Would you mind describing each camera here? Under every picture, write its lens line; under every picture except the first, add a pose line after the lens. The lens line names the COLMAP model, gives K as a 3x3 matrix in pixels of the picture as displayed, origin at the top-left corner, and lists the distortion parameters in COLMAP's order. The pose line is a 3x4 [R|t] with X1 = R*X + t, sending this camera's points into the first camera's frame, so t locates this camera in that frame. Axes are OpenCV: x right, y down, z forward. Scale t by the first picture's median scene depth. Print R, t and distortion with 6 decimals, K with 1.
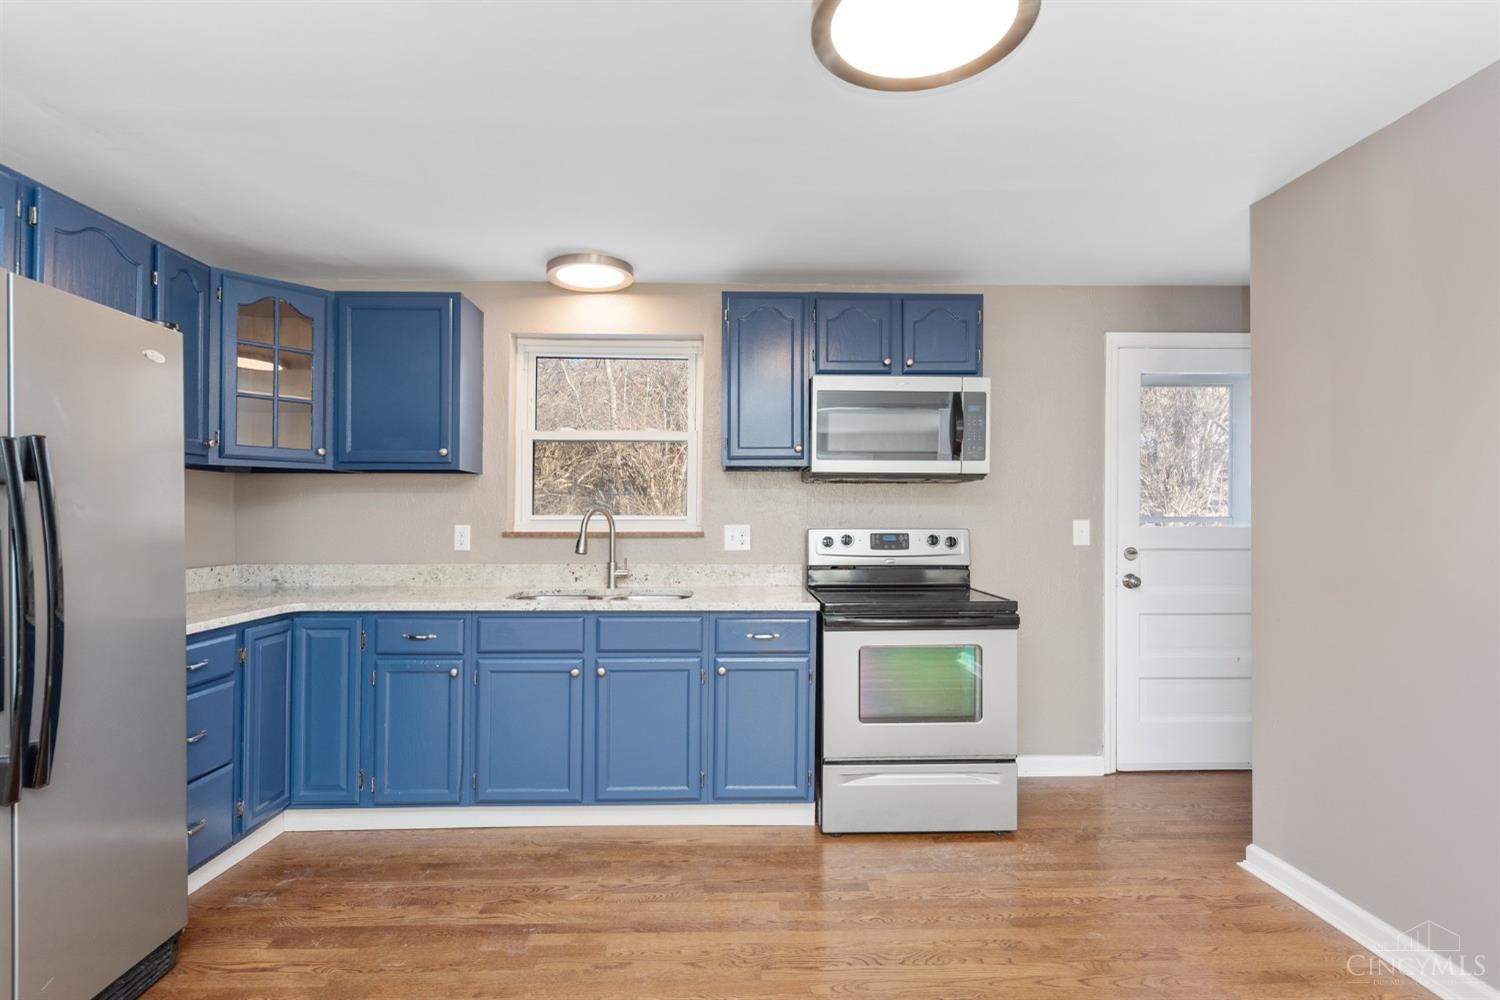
lens RADIAL K [[725.1, 0, 755.0], [0, 725.1, 518.0], [0, 0, 1]] dist [0.004887, -0.003787]
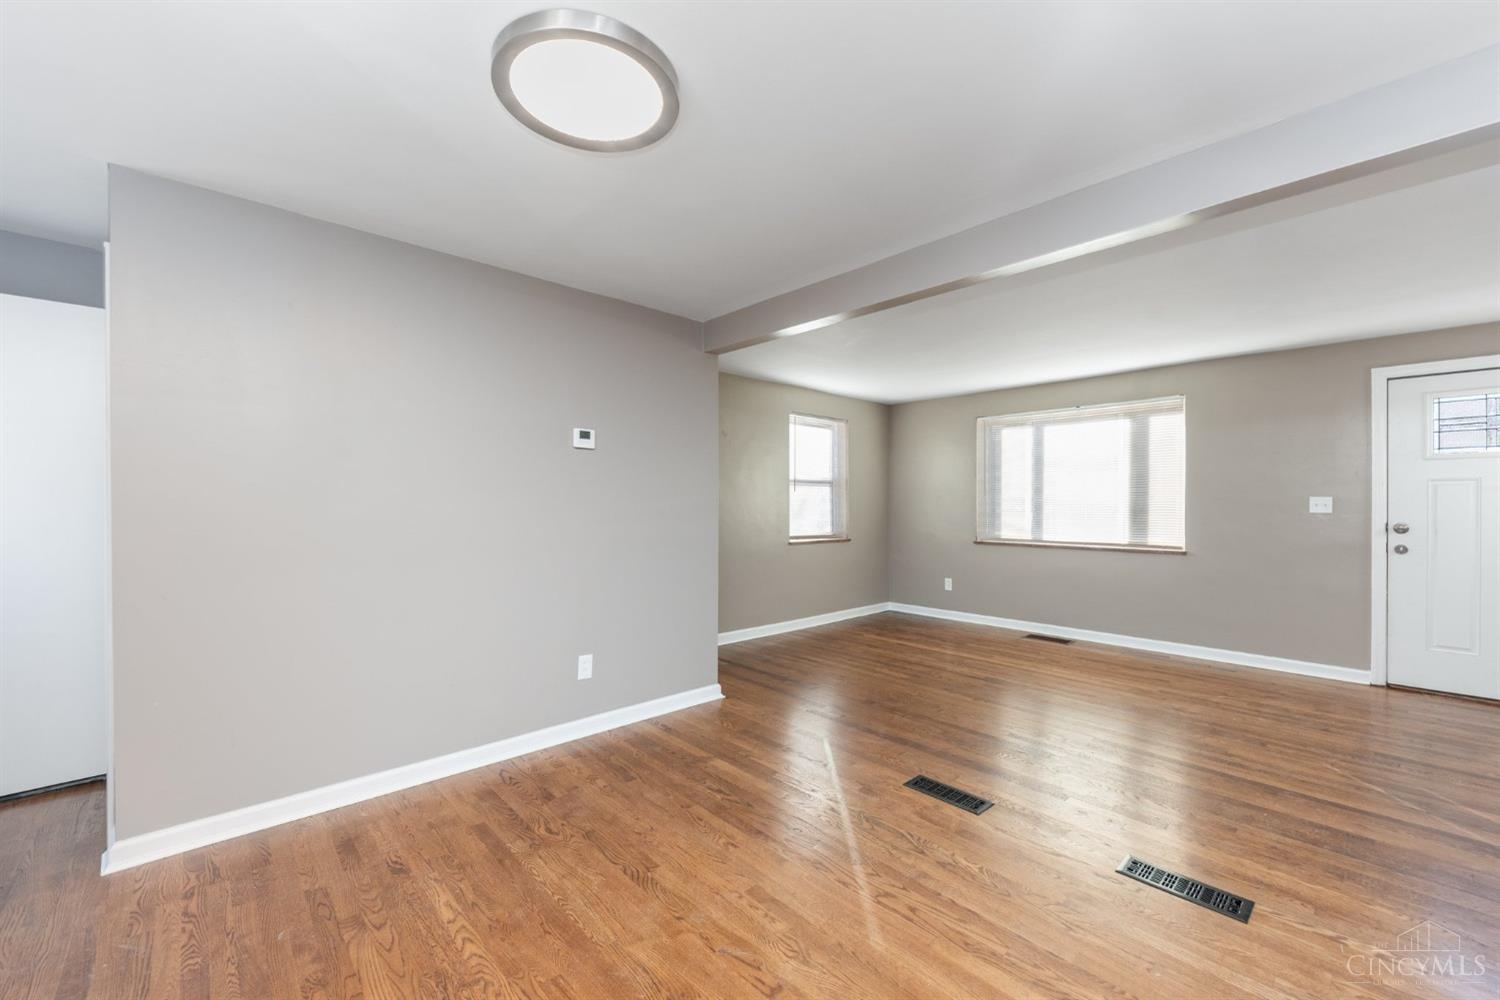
lens RADIAL K [[609.5, 0, 727.9], [0, 609.5, 504.2], [0, 0, 1]] dist [-0.001675, -0.000750]
pose [[-0.638235, -0.002448, 0.769837, -0.379808], [-0.003445, 0.999994, 0.000324, 0.002018], [-0.769834, -0.002445, -0.638240, 0.773241]]
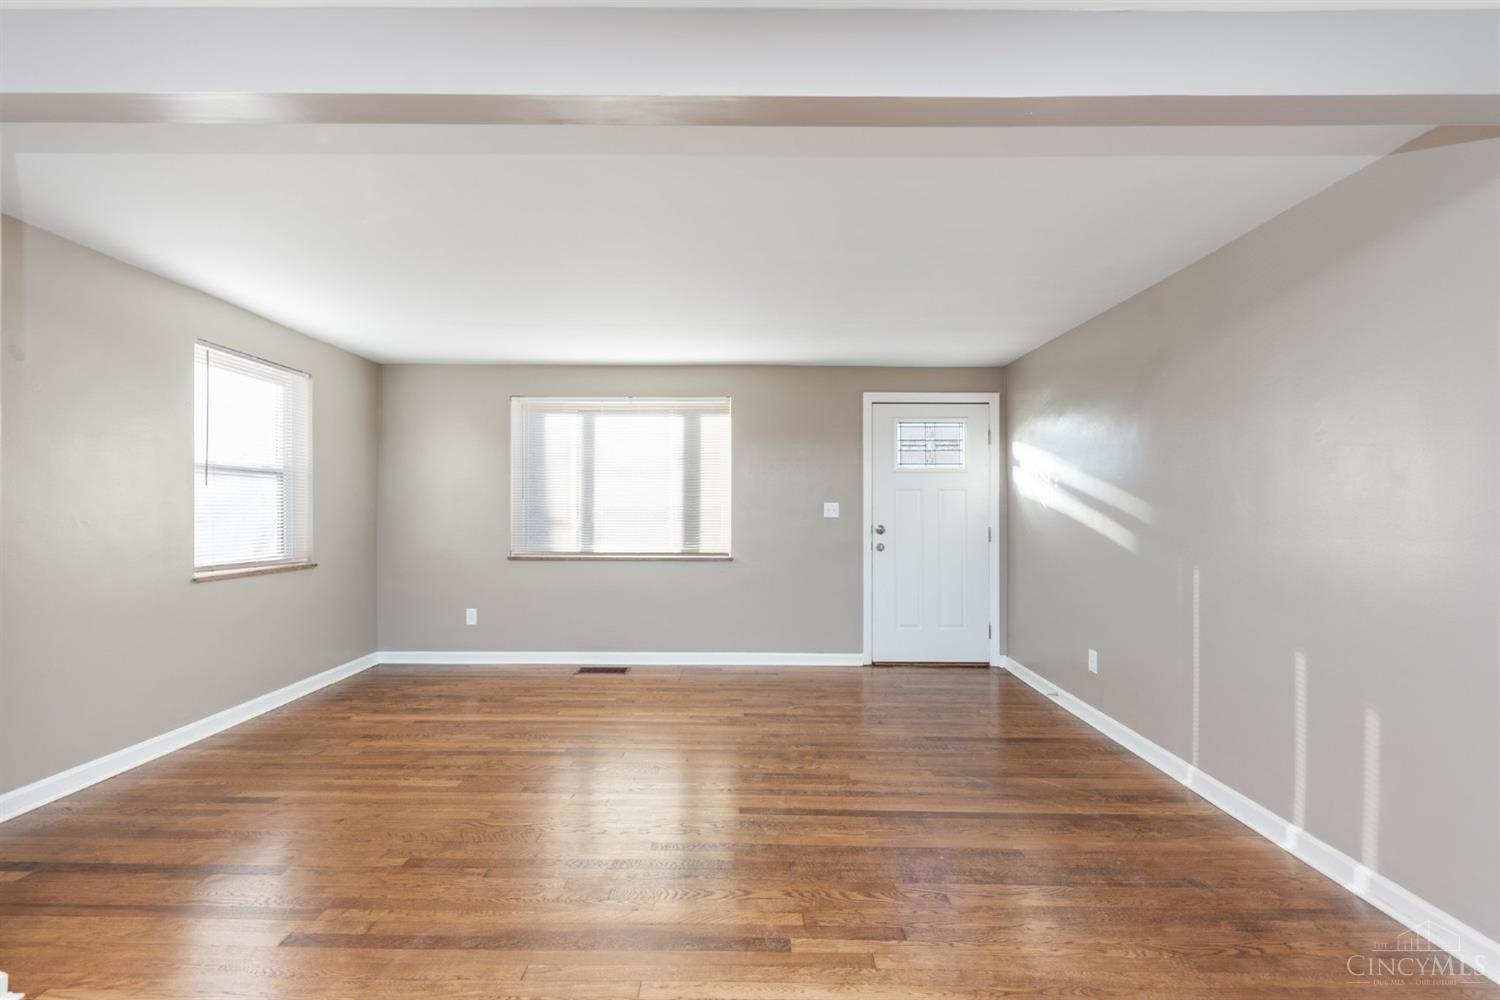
lens RADIAL K [[645.3, 0, 753.4], [0, 645.3, 509.2], [0, 0, 1]] dist [0.001178, -0.001138]
pose [[-0.999707, -0.004633, 0.023760, -0.012188], [-0.004673, 0.999988, -0.001605, 0.000852], [-0.023753, -0.001715, -0.999716, 0.483400]]
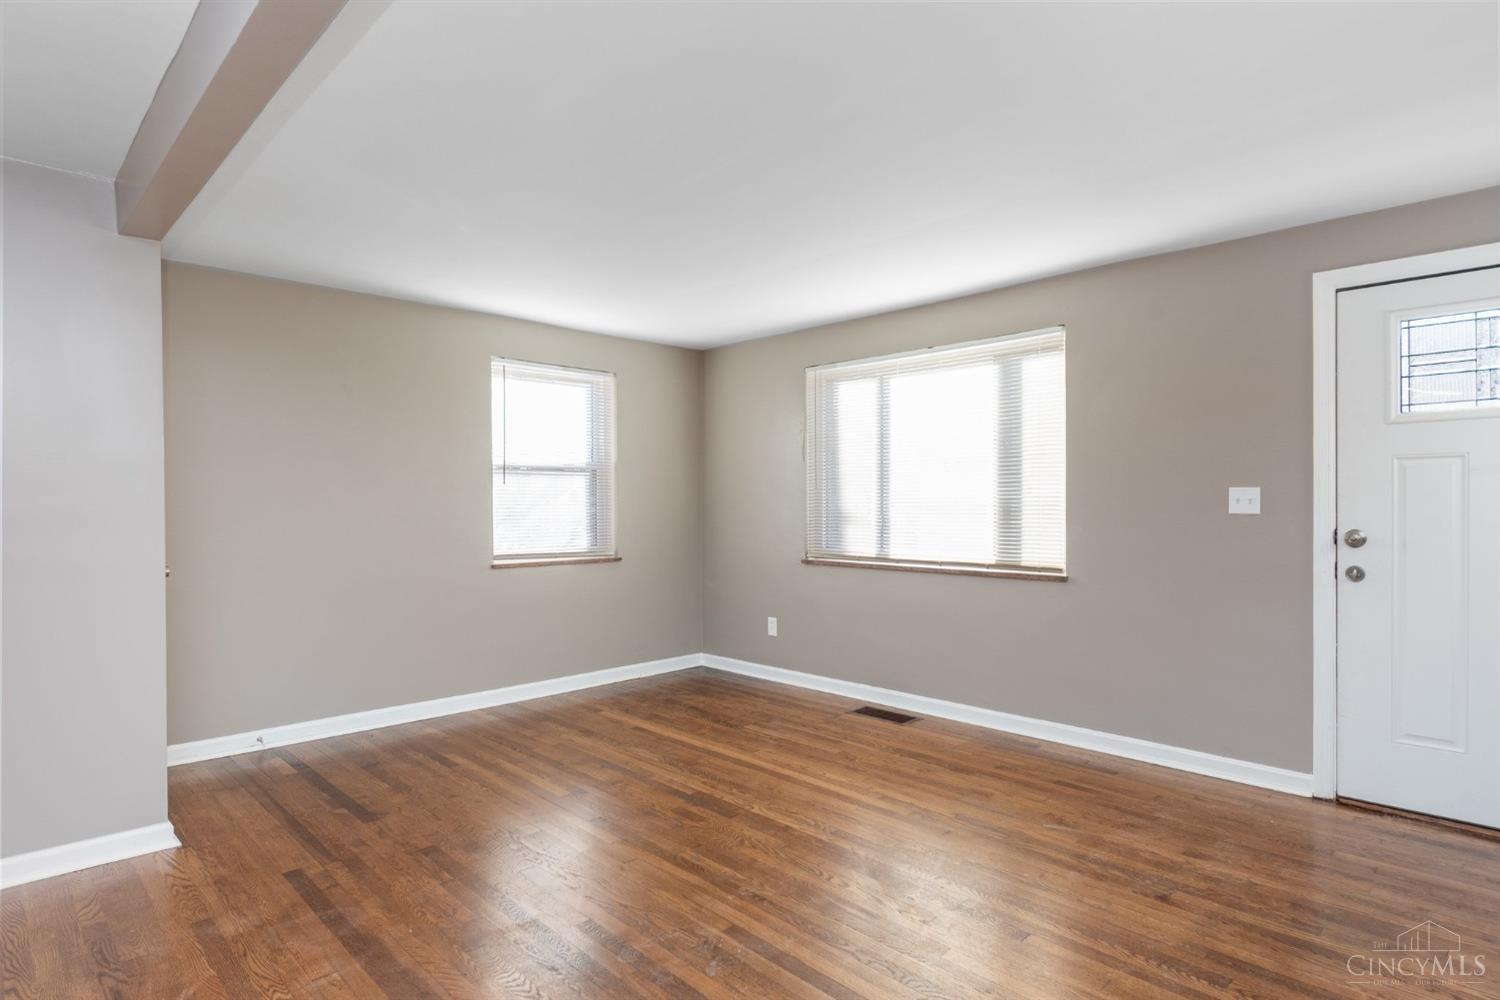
lens RADIAL K [[824.7, 0, 738.9], [0, 824.7, 506.0], [0, 0, 1]] dist [0.011114, -0.003478]
pose [[-0.668306, -0.000692, 0.743886, -0.563137], [0.002774, 0.999990, 0.003423, 0.001379], [-0.743881, 0.004351, -0.668298, 0.133701]]
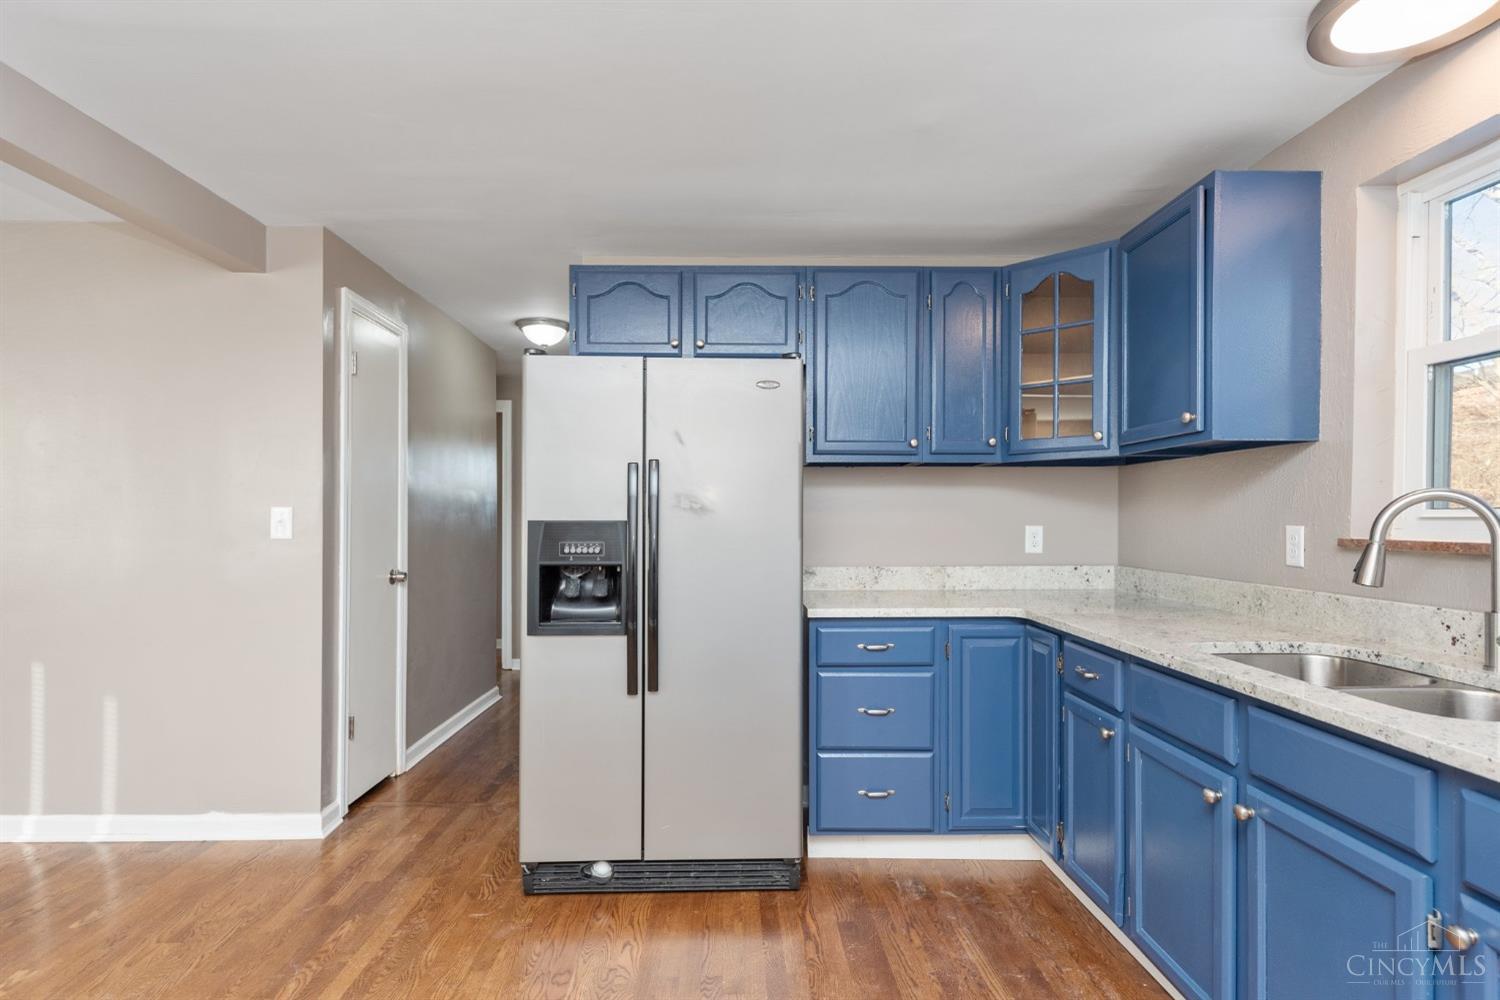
lens RADIAL K [[781.3, 0, 737.6], [0, 781.3, 518.6], [0, 0, 1]] dist [0.006206, -0.002531]
pose [[-0.023235, 0.001471, -0.999729, 0.314480], [-0.001204, 0.999998, 0.001500, 0.003608], [0.999729, 0.001239, -0.023233, 0.596039]]
